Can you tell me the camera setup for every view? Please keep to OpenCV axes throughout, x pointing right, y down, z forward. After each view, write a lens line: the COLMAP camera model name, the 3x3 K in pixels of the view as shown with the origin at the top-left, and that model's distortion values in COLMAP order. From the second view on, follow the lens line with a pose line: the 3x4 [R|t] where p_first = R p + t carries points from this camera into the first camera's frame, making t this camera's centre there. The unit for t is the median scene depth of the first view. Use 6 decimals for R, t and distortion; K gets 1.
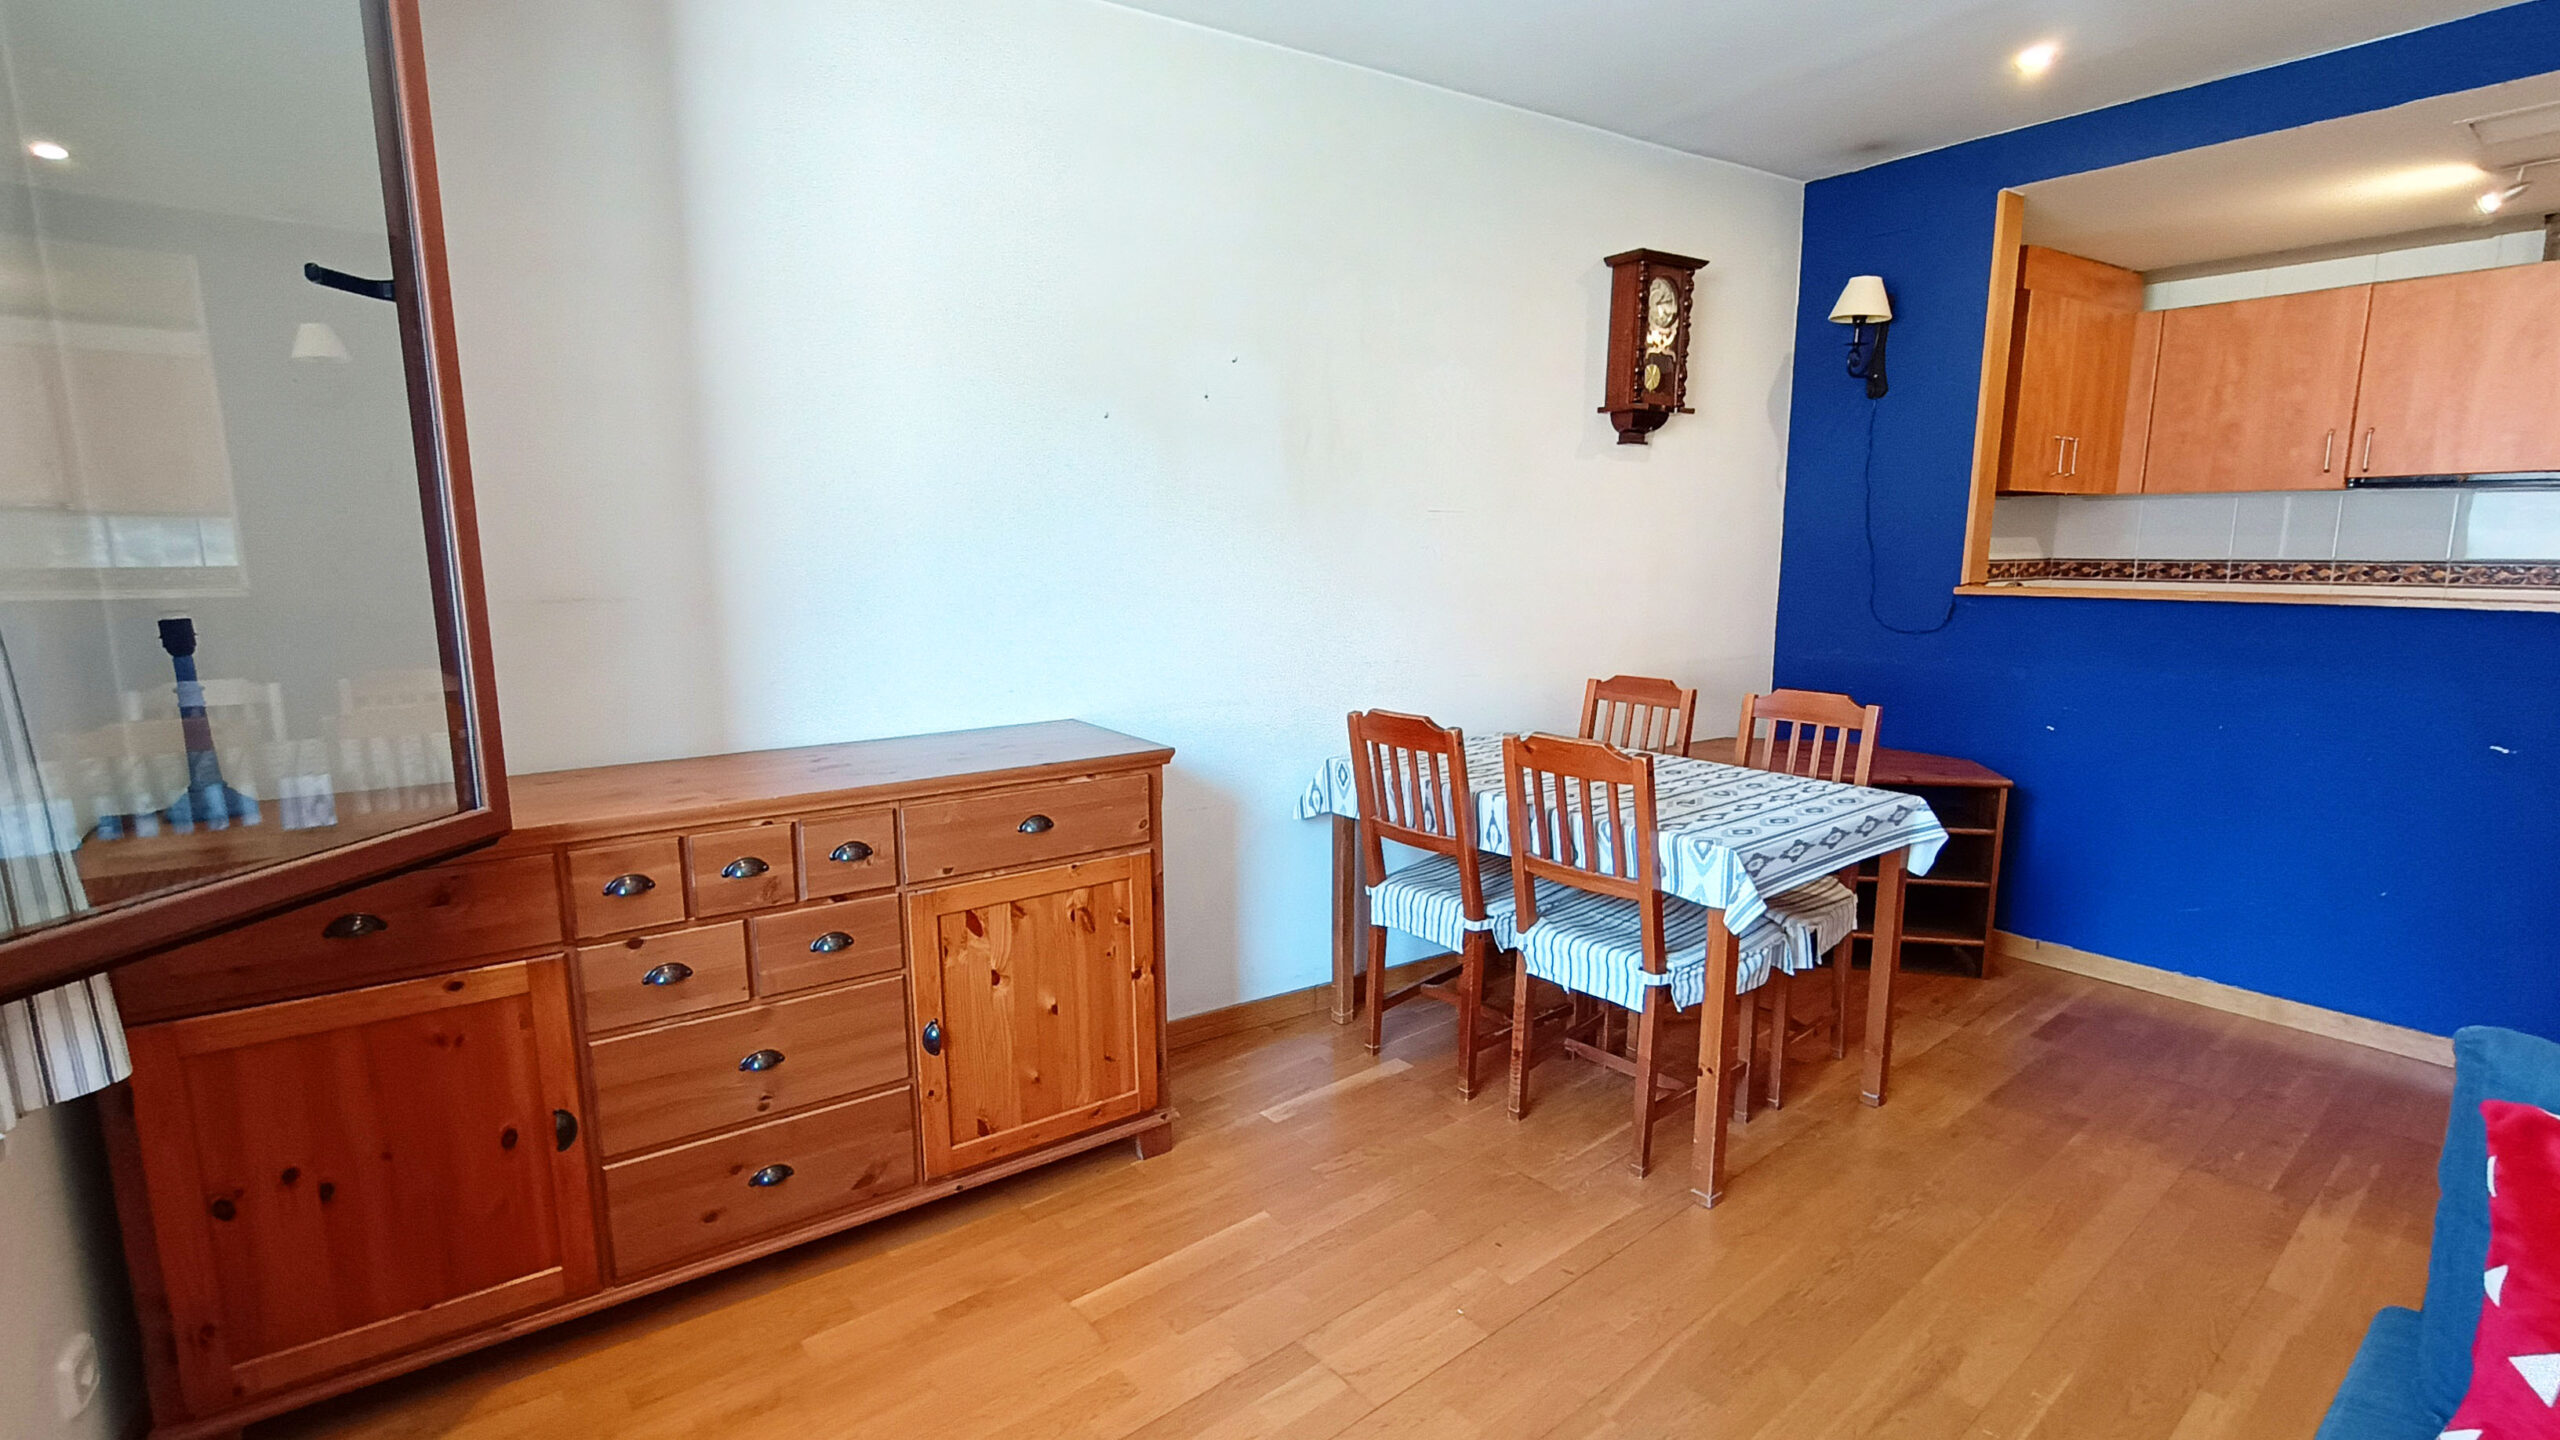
lens RADIAL K [[1151.0, 0, 1274.0], [0, 1151.0, 735.3], [0, 0, 1]] dist [0.000852, -0.002306]
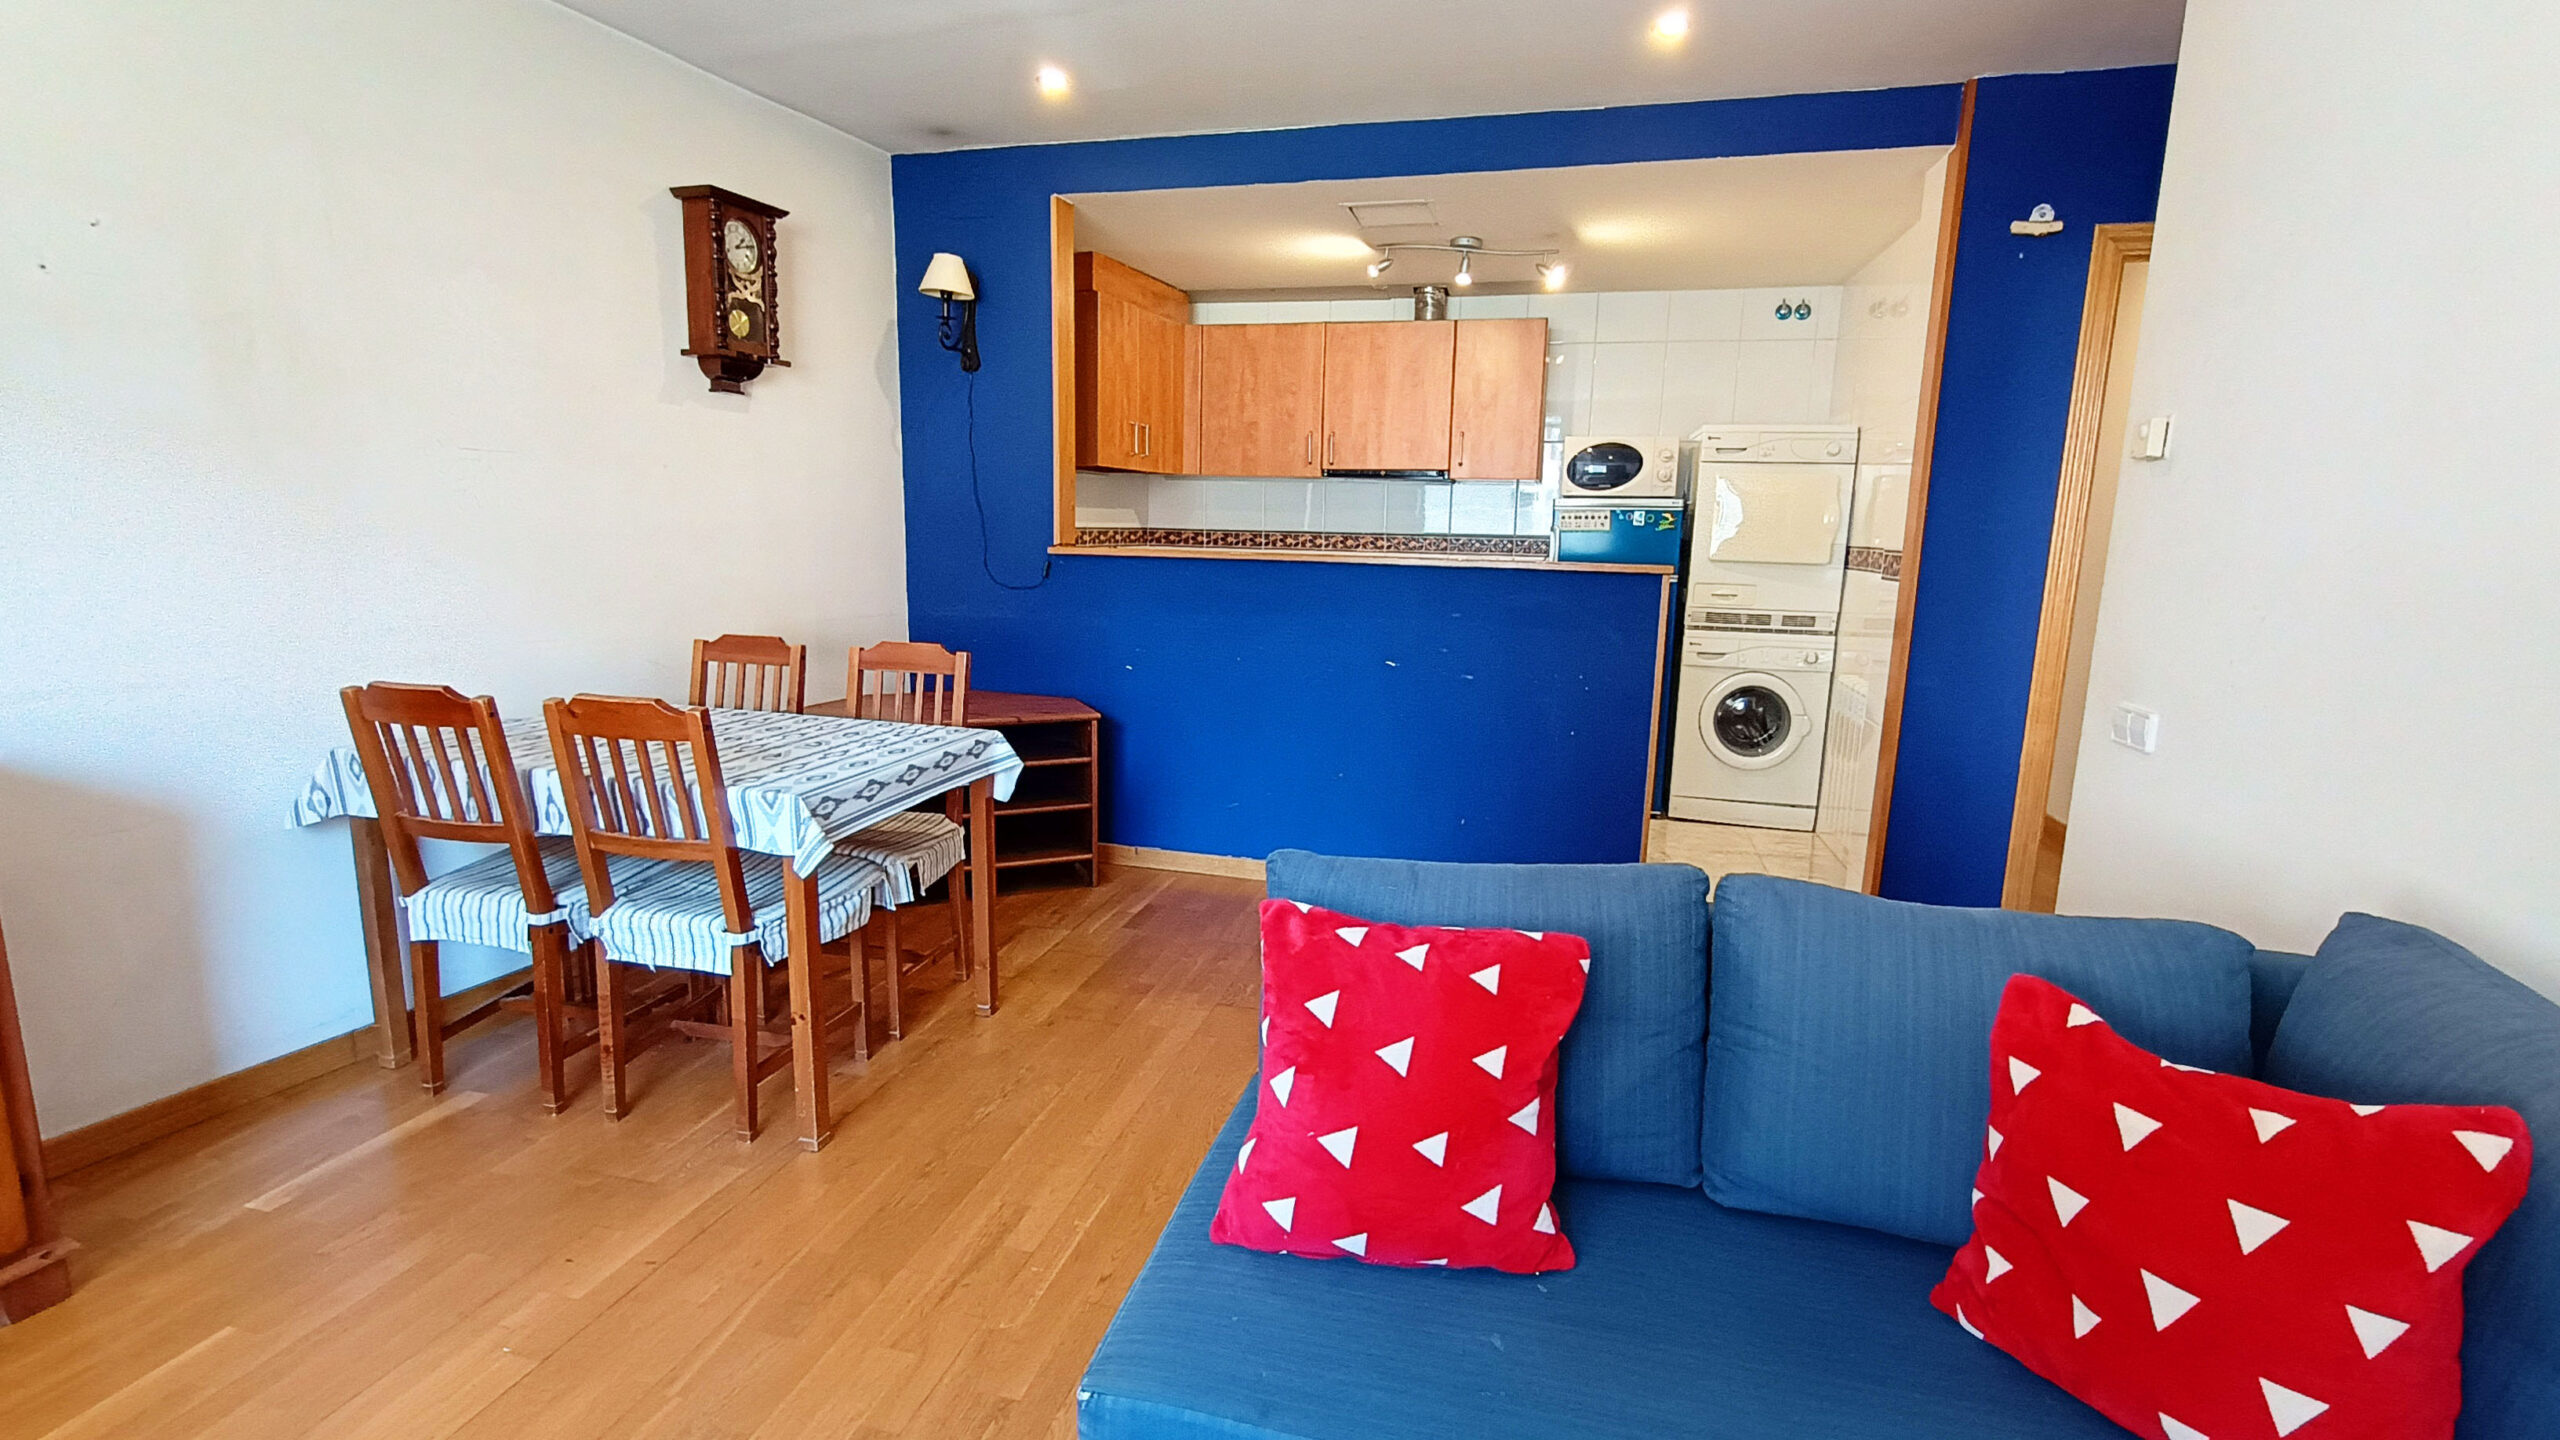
lens RADIAL K [[1151.0, 0, 1273.6], [0, 1151.0, 732.3], [0, 0, 1]] dist [0.000852, -0.002306]
pose [[0.798401, -0.085112, 0.596081, 0.104962], [0.072636, 0.996344, 0.044974, 0.022591], [-0.597729, 0.007389, 0.801664, -0.043997]]
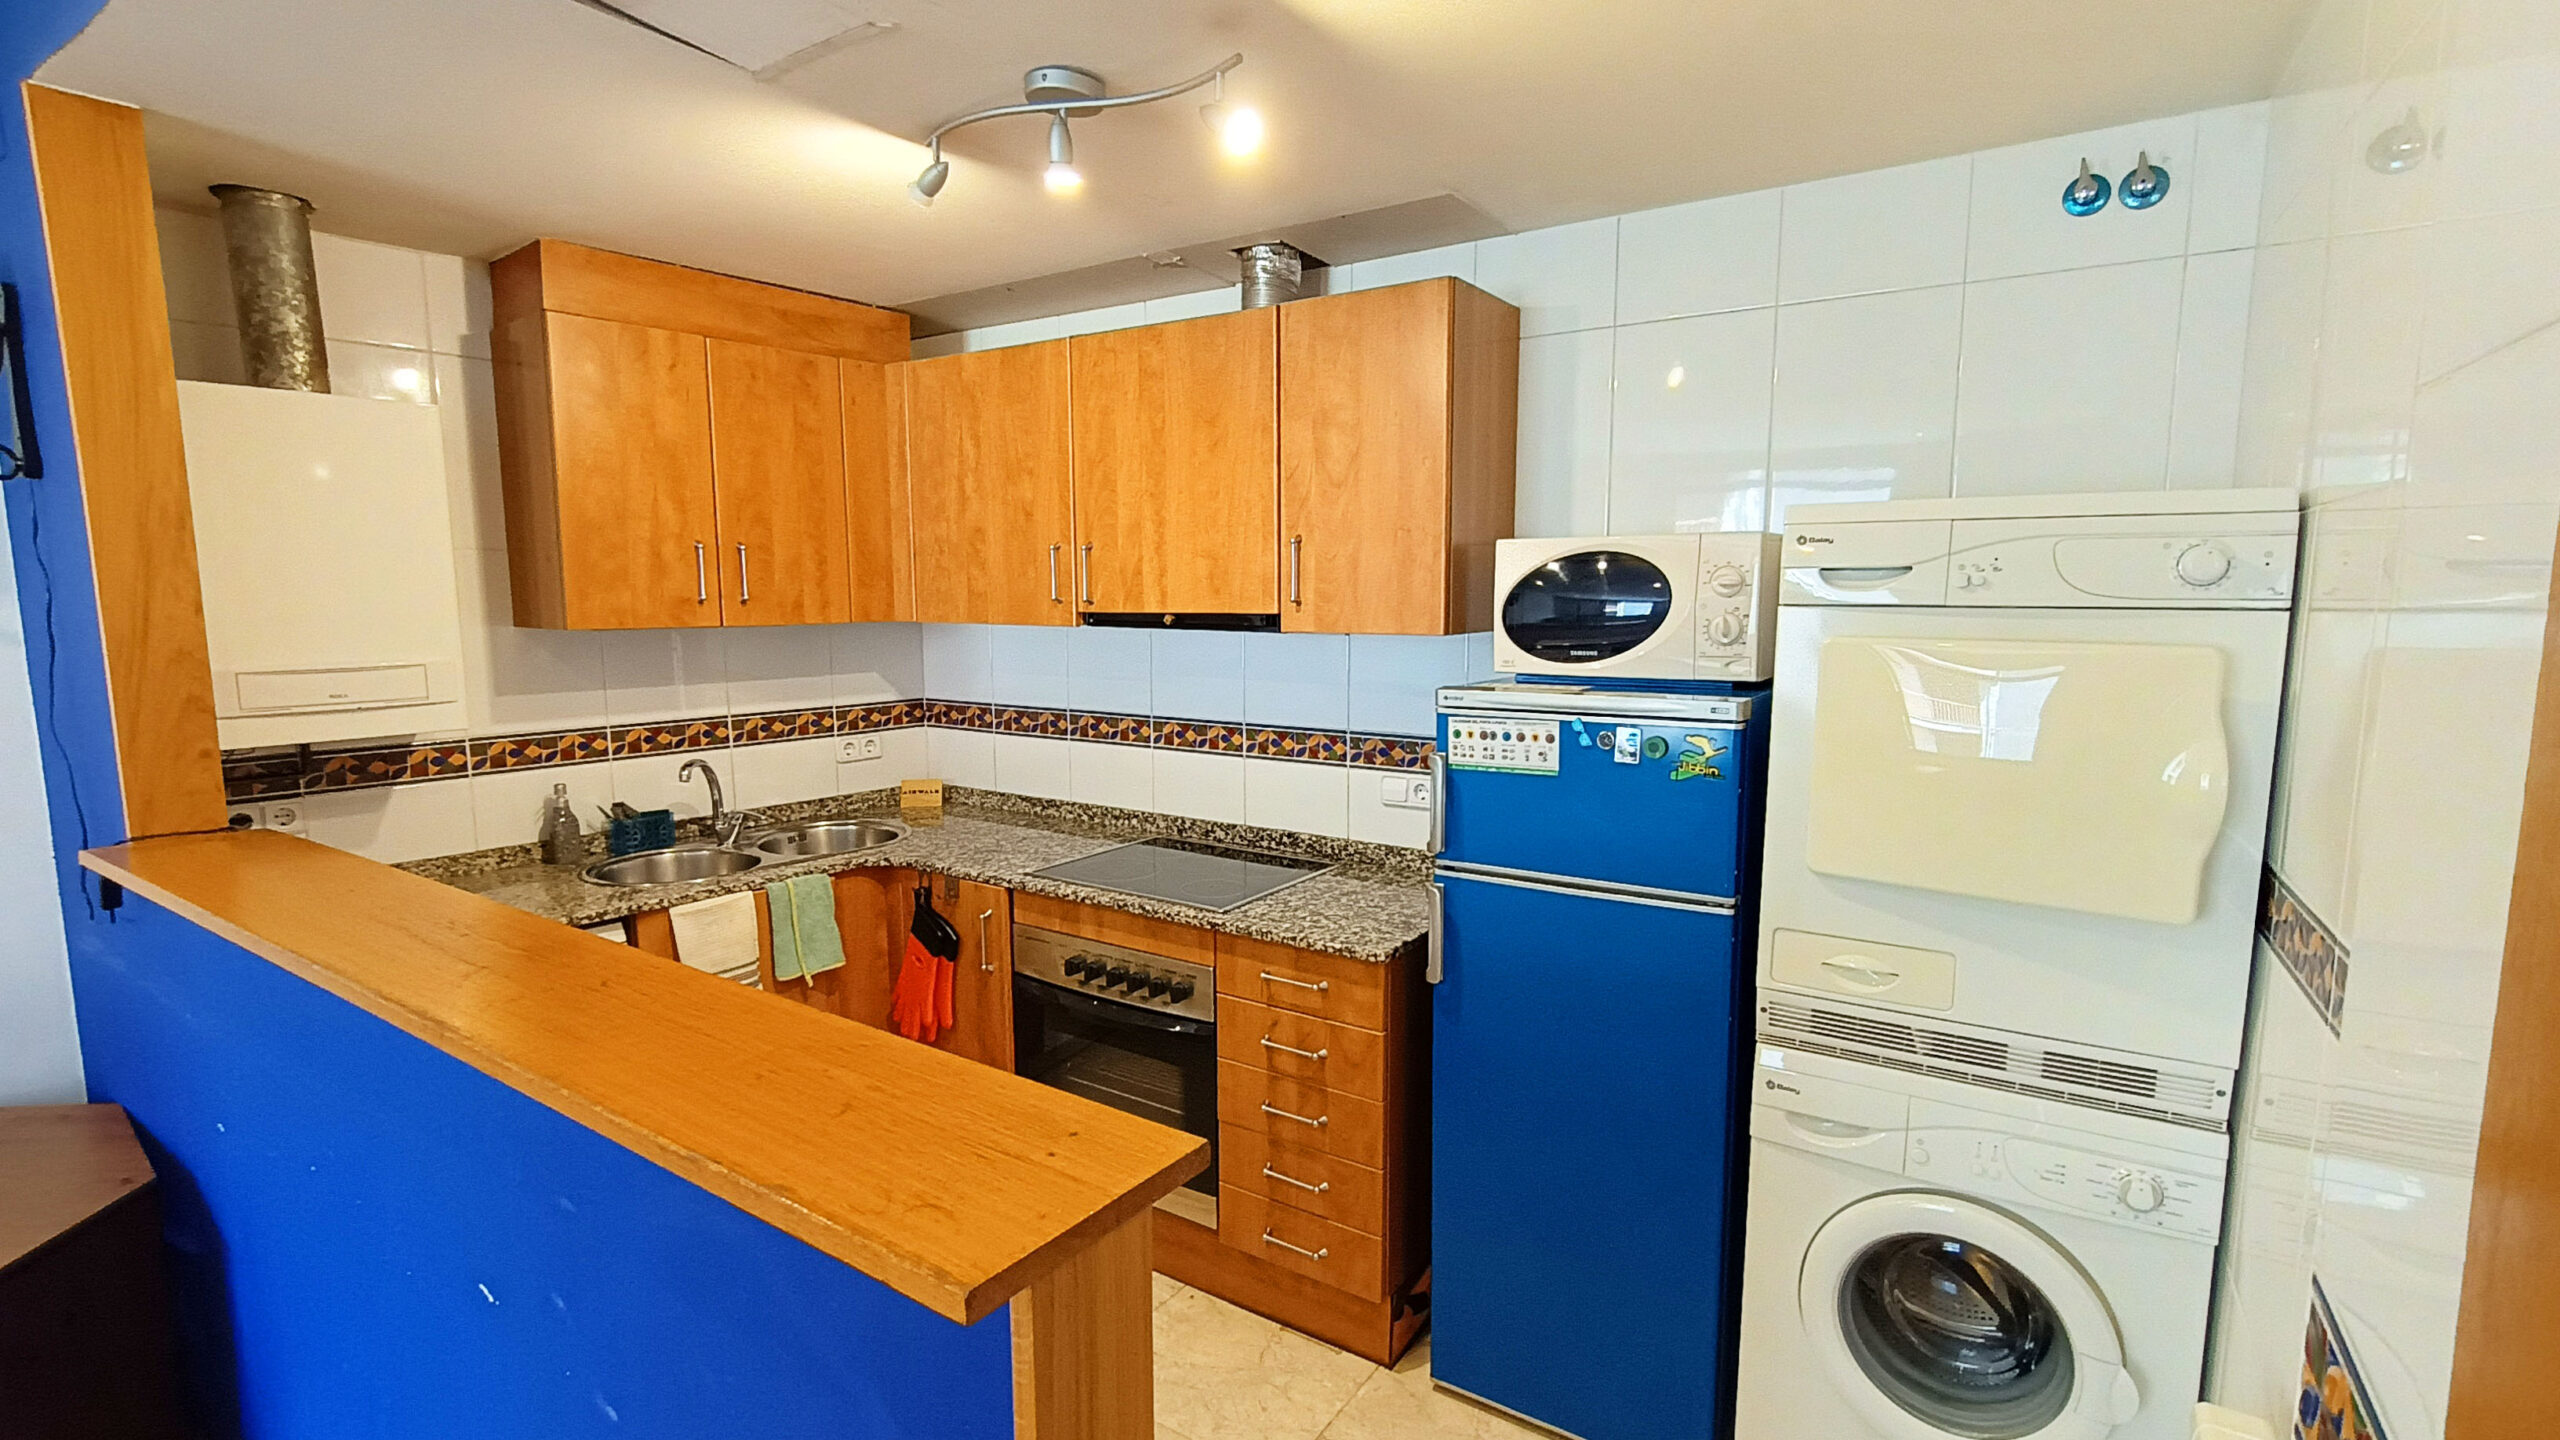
lens RADIAL K [[1151.0, 0, 1273.9], [0, 1151.0, 736.1], [0, 0, 1]] dist [0.000852, -0.002306]
pose [[0.948930, -0.035944, 0.313434, 1.224974], [0.047564, 0.998432, -0.029503, -0.181839], [-0.311882, 0.042905, 0.949152, 0.449156]]
